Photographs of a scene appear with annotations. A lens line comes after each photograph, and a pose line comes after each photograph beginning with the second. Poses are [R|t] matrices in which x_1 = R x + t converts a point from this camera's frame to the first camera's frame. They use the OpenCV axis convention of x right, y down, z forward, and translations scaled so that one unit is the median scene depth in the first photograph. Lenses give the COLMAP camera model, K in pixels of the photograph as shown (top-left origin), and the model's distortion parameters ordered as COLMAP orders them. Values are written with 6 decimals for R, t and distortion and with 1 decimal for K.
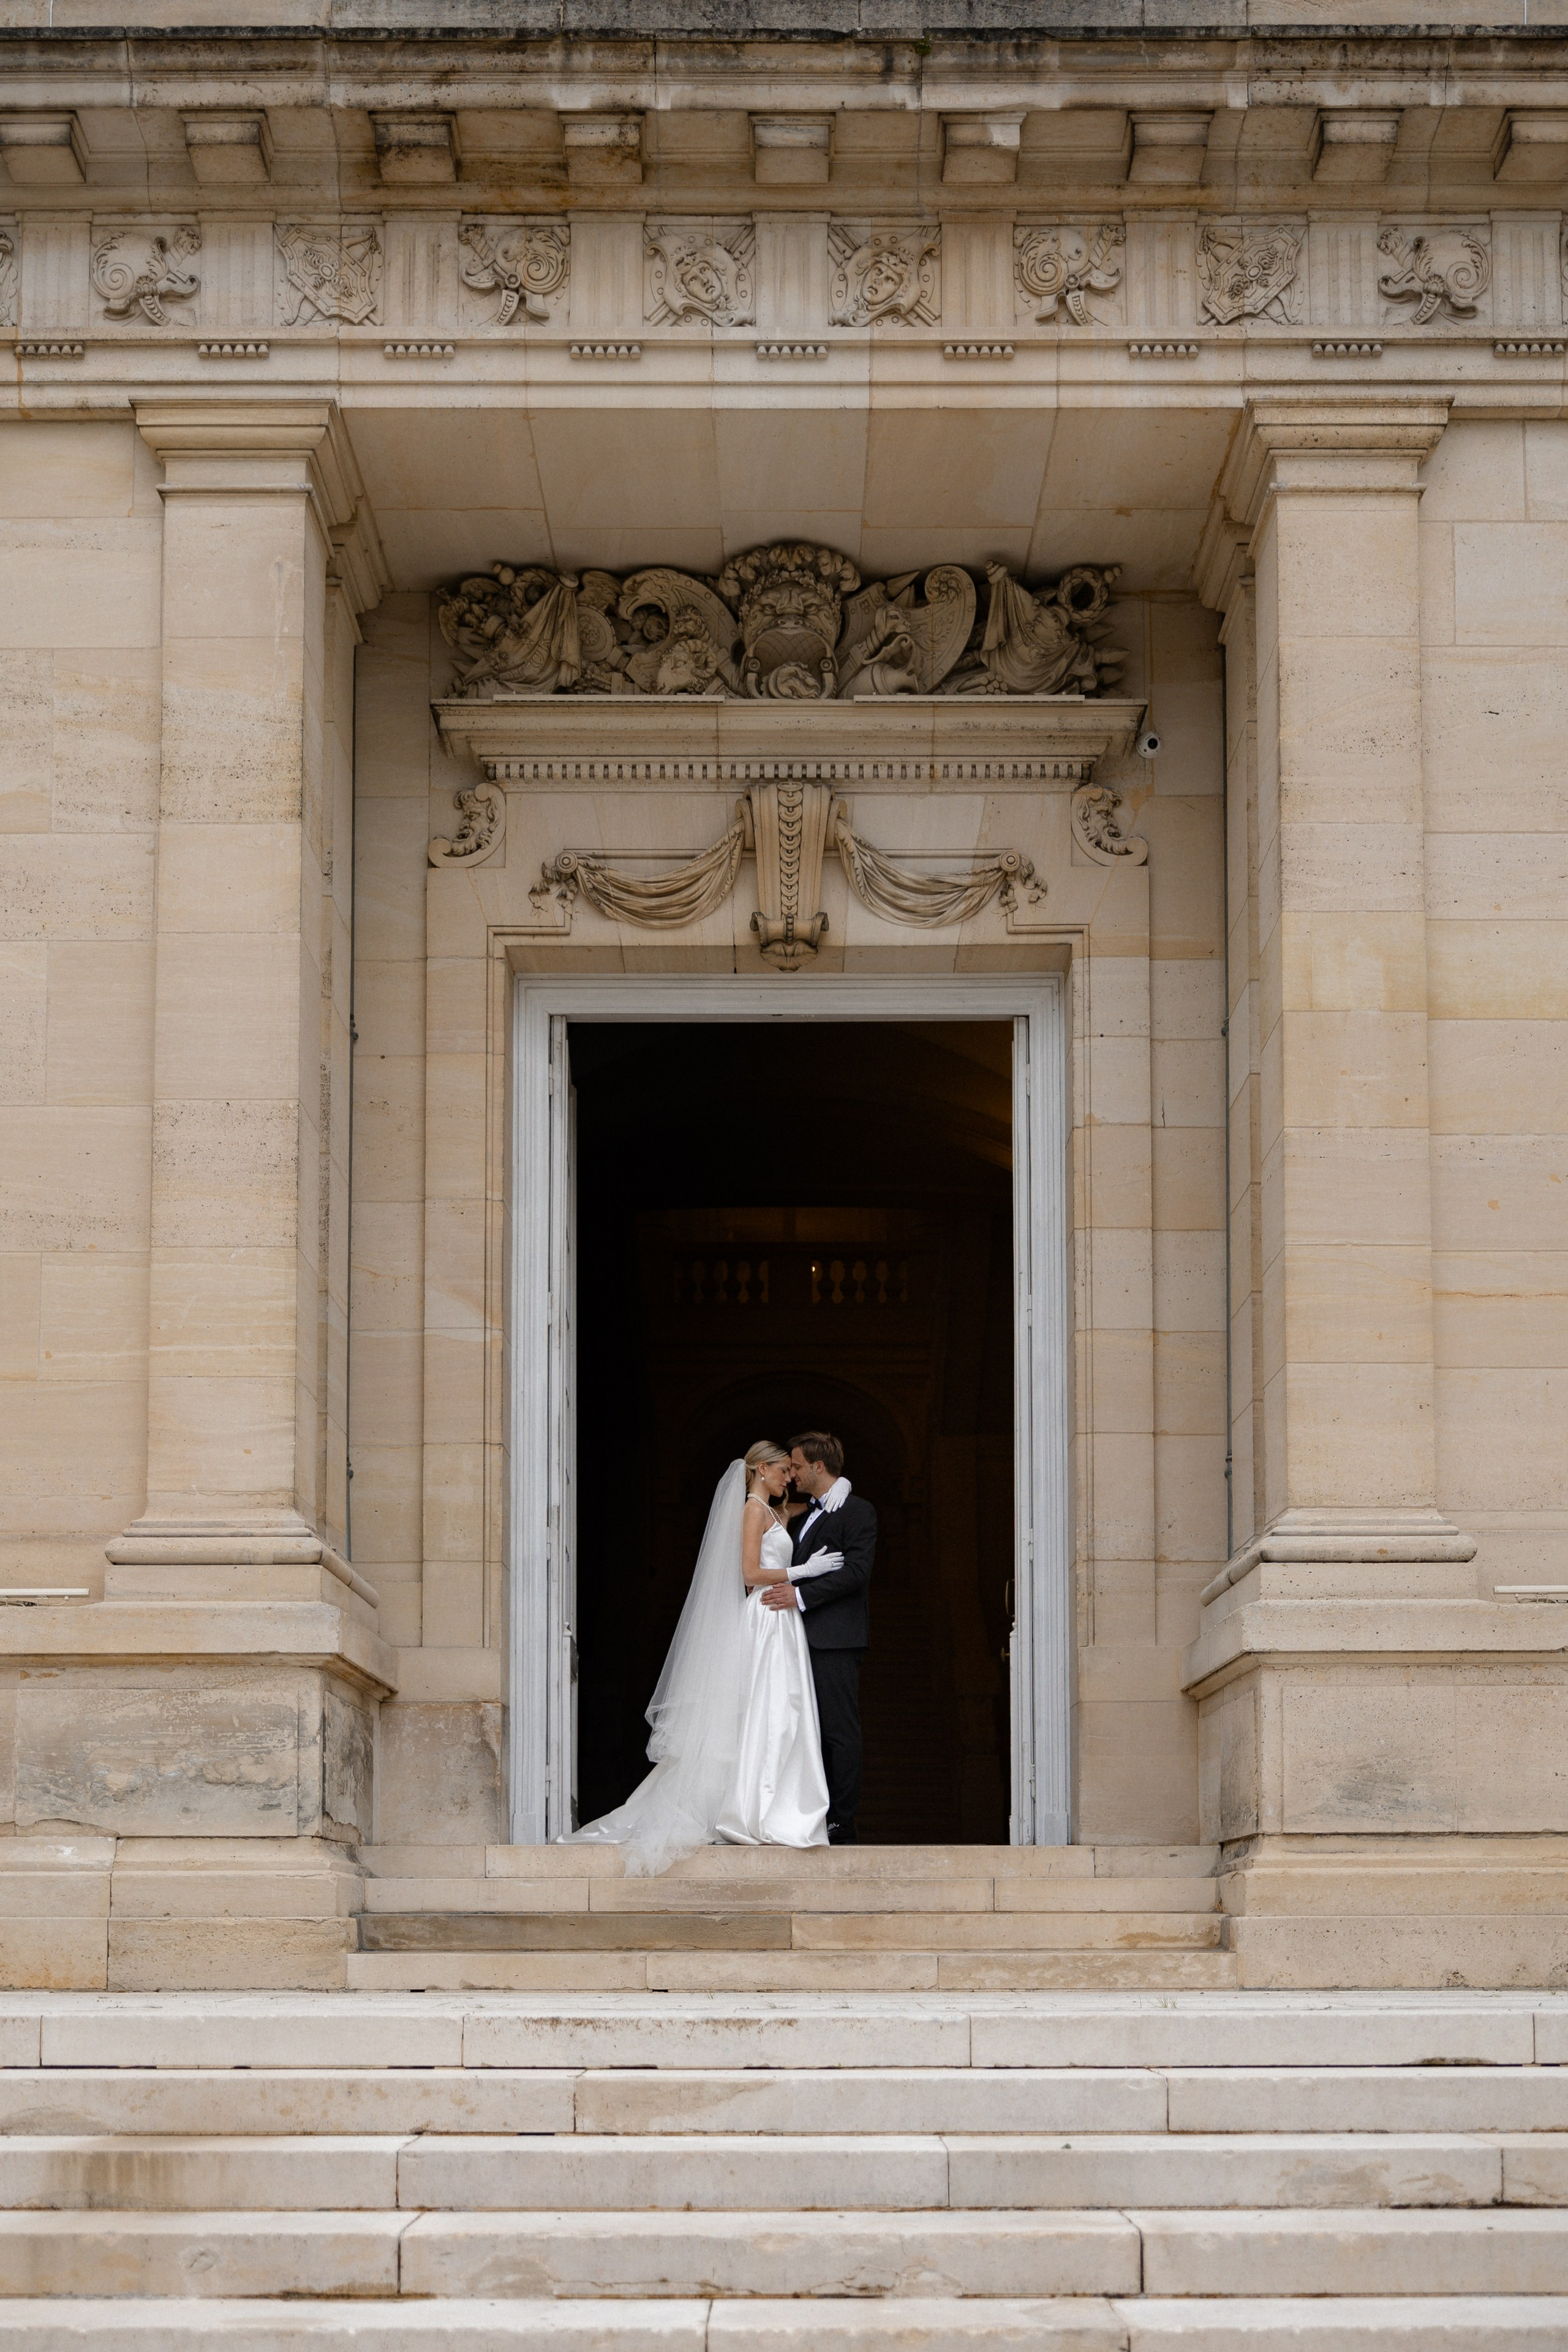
lens RADIAL K [[2796.4, 0, 775.6], [0, 2796.4, 1785.3], [0, 0, 1]] dist [-0.012202, -0.012840]
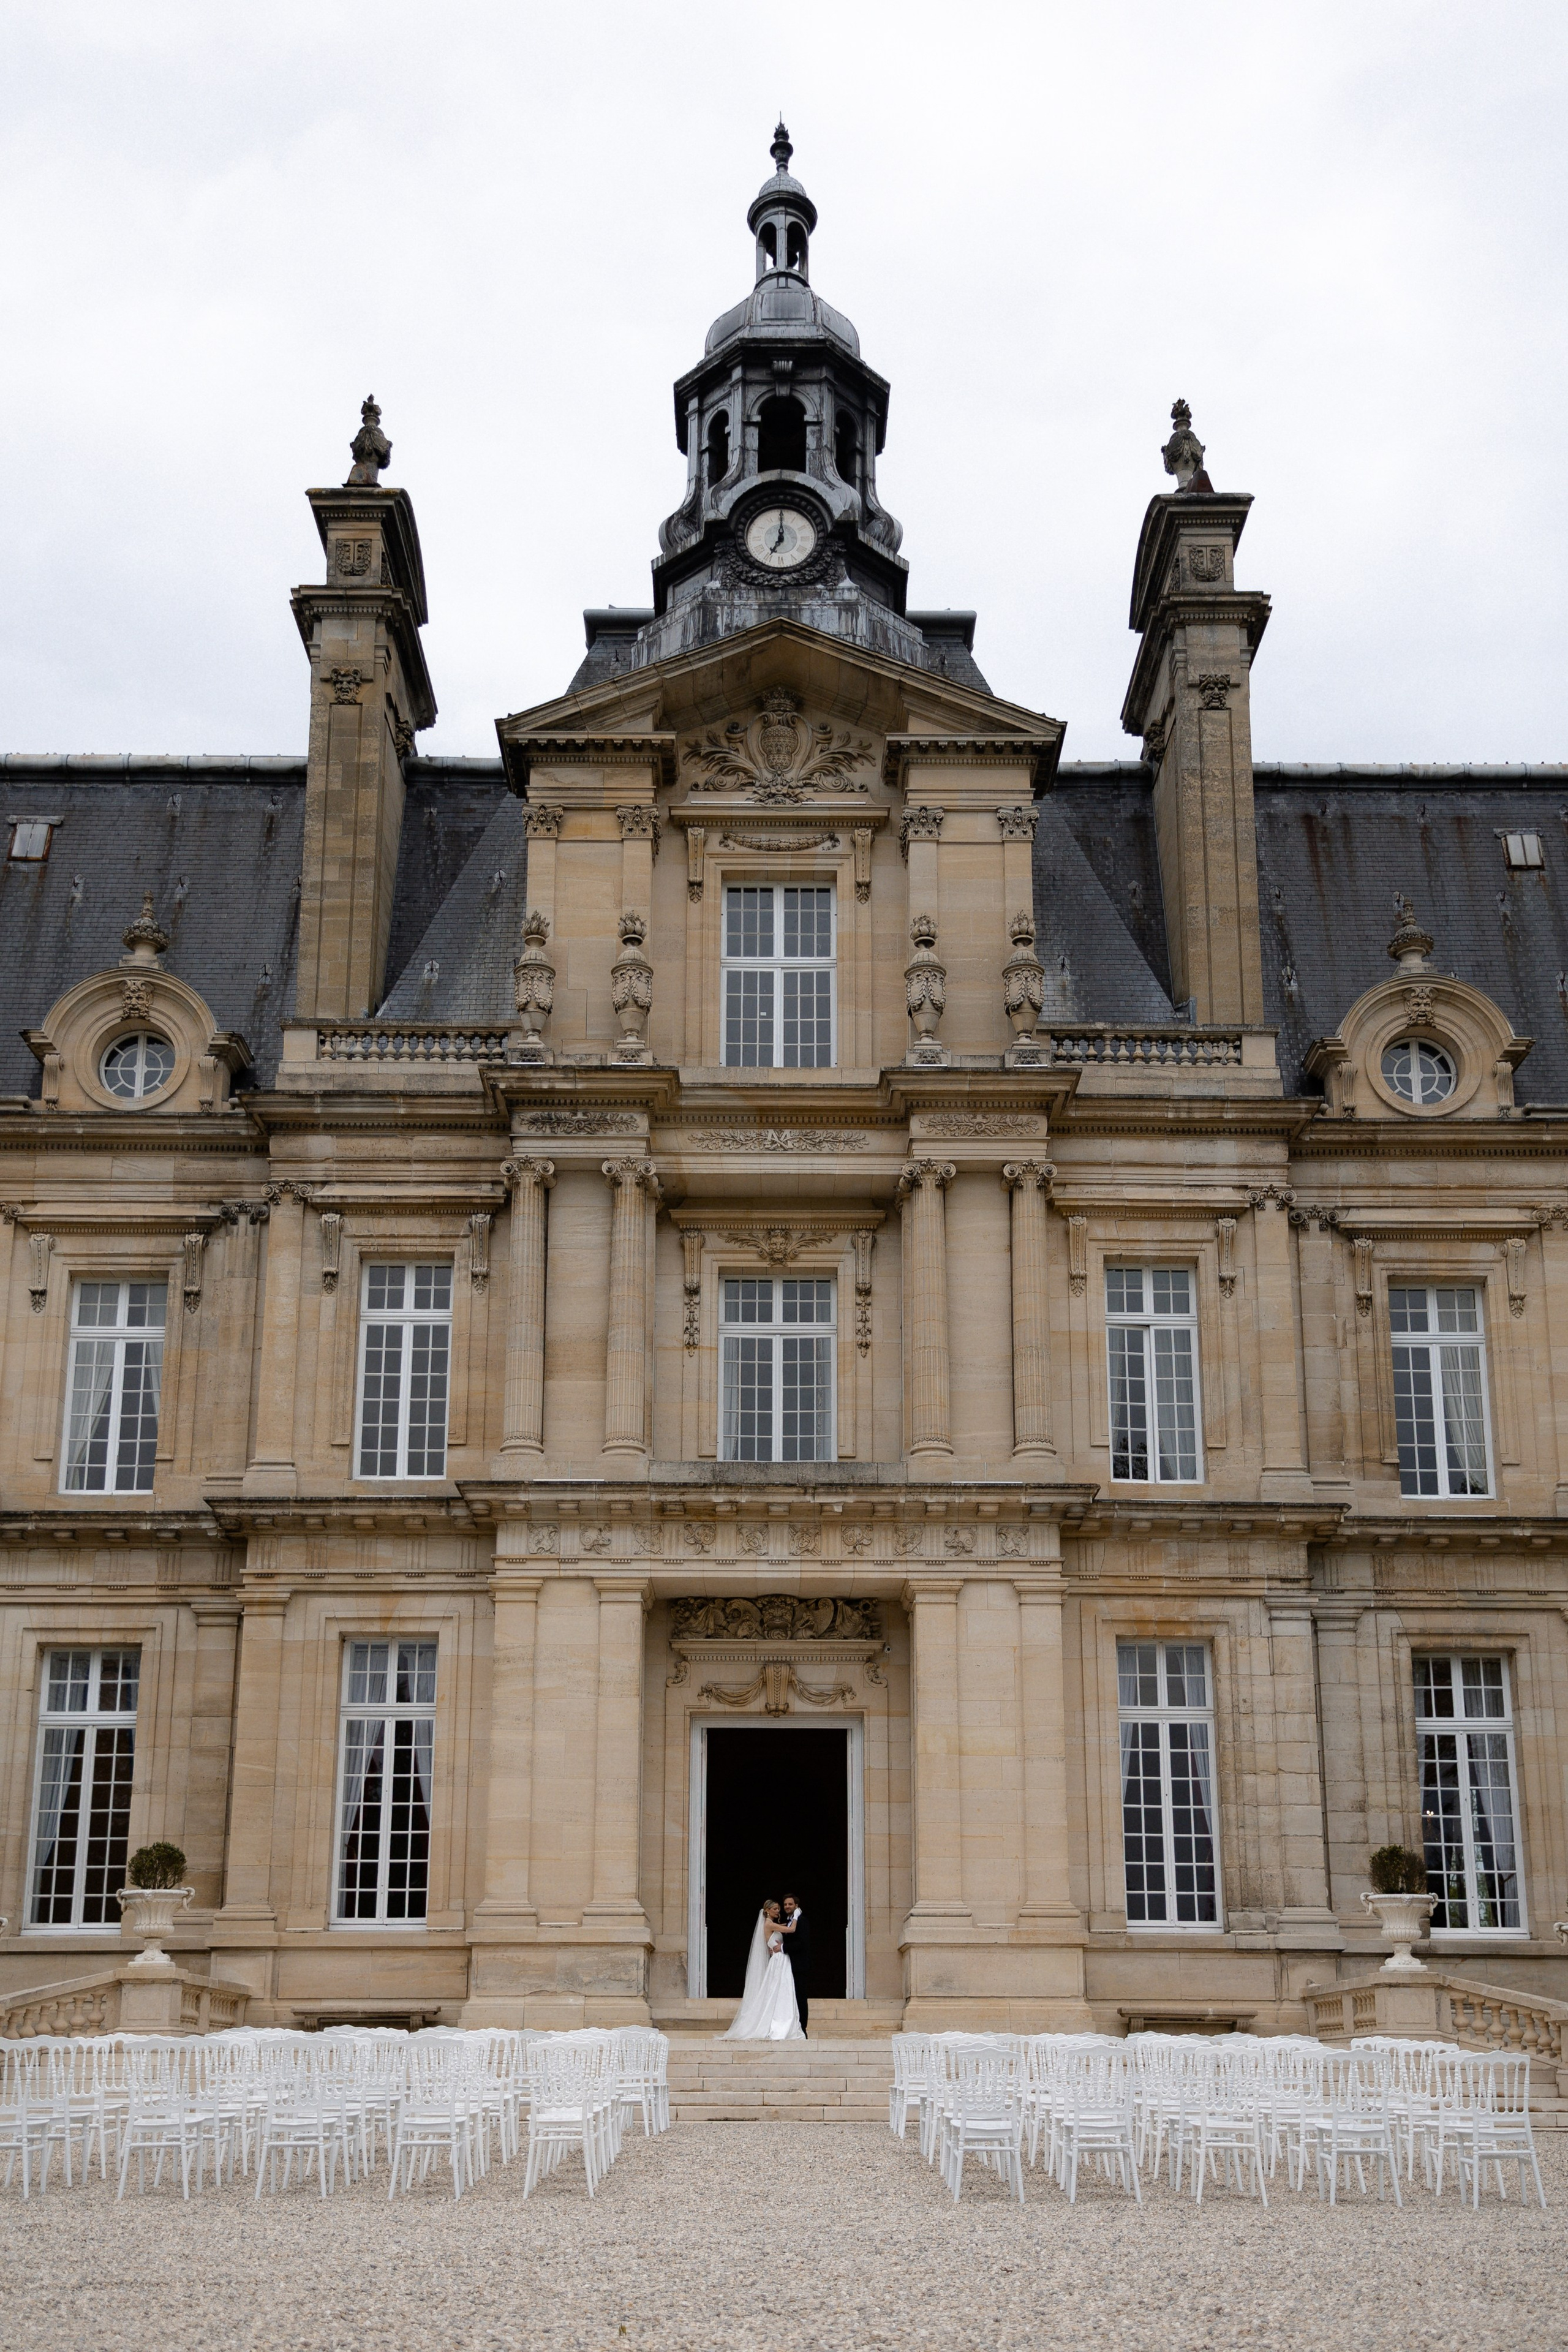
lens RADIAL K [[2484.0, 0, 787.5], [0, 2484.0, 1380.4], [0, 0, 1]] dist [0.044956, 0.007287]
pose [[0.999914, 0.006141, 0.011602, -0.020906], [-0.003531, 0.977067, -0.212902, -0.068734], [-0.012643, 0.212843, 0.977005, -2.130528]]
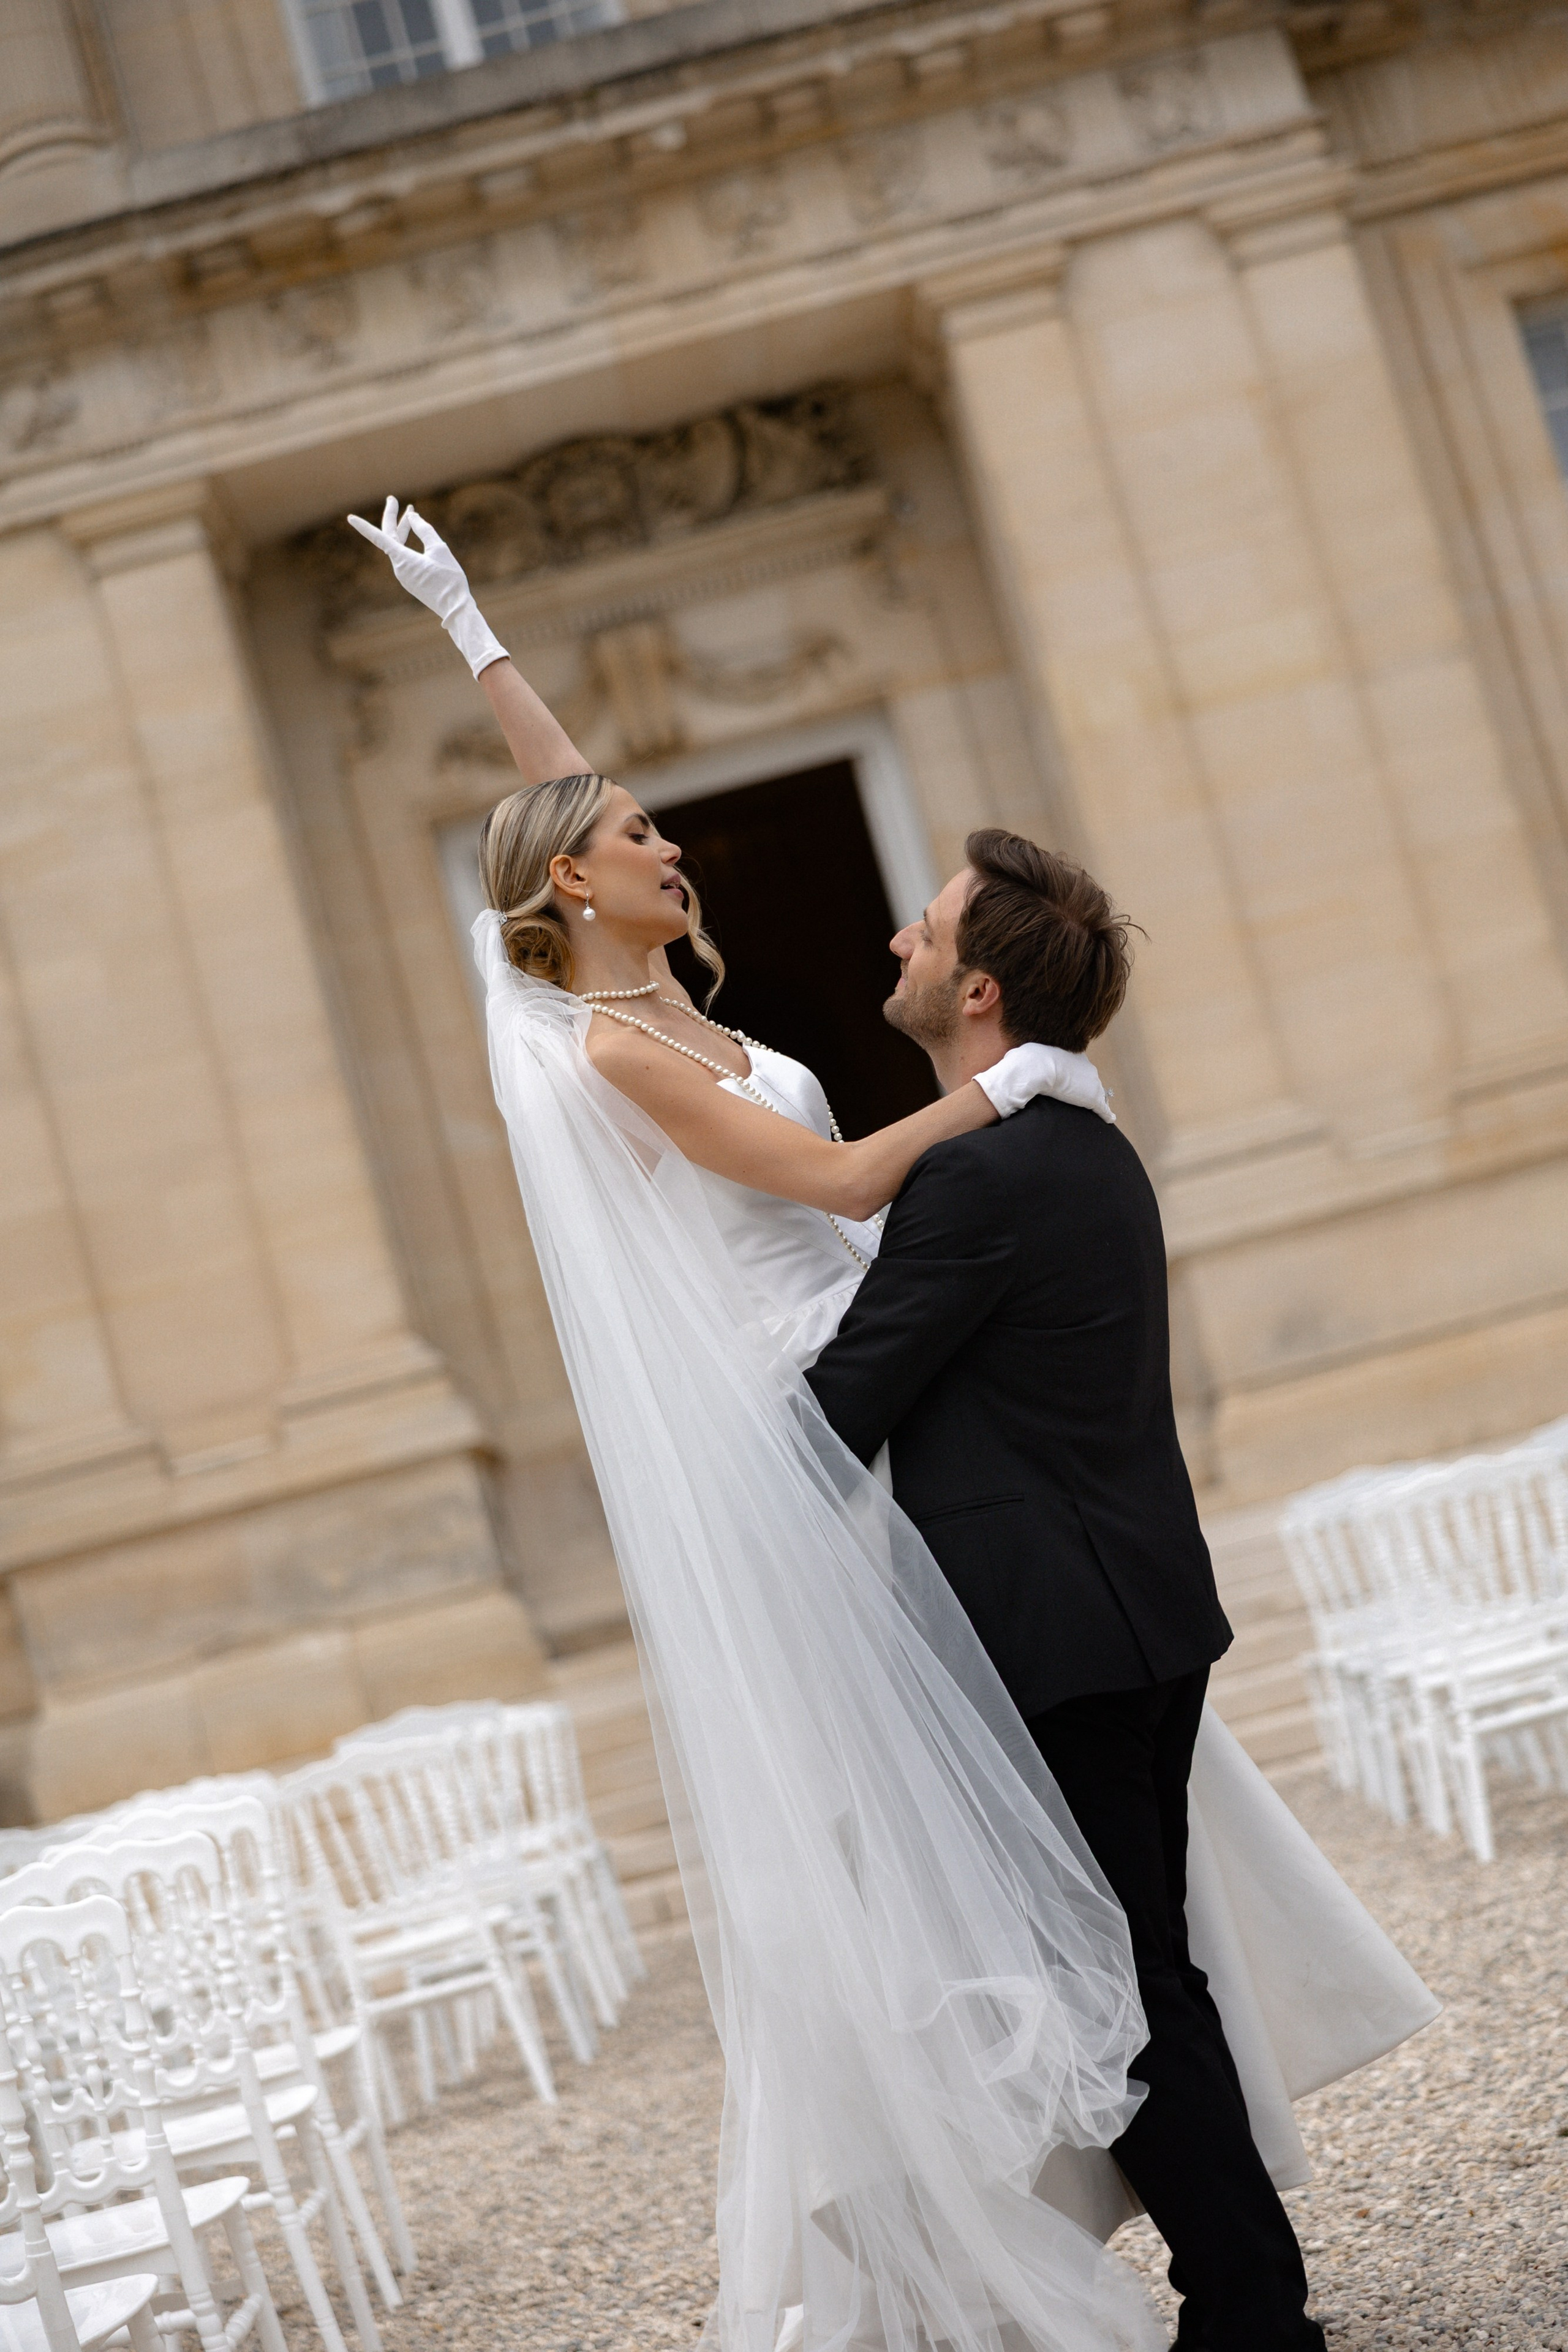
lens RADIAL K [[4387.2, 0, 623.1], [0, 4387.2, 1172.5], [0, 0, 1]] dist [-0.049982, -0.497090]
pose [[0.965329, -0.260527, -0.016278, -0.027295], [0.259320, 0.964258, -0.054403, -0.036503], [0.029870, 0.048295, 0.998386, -0.938299]]
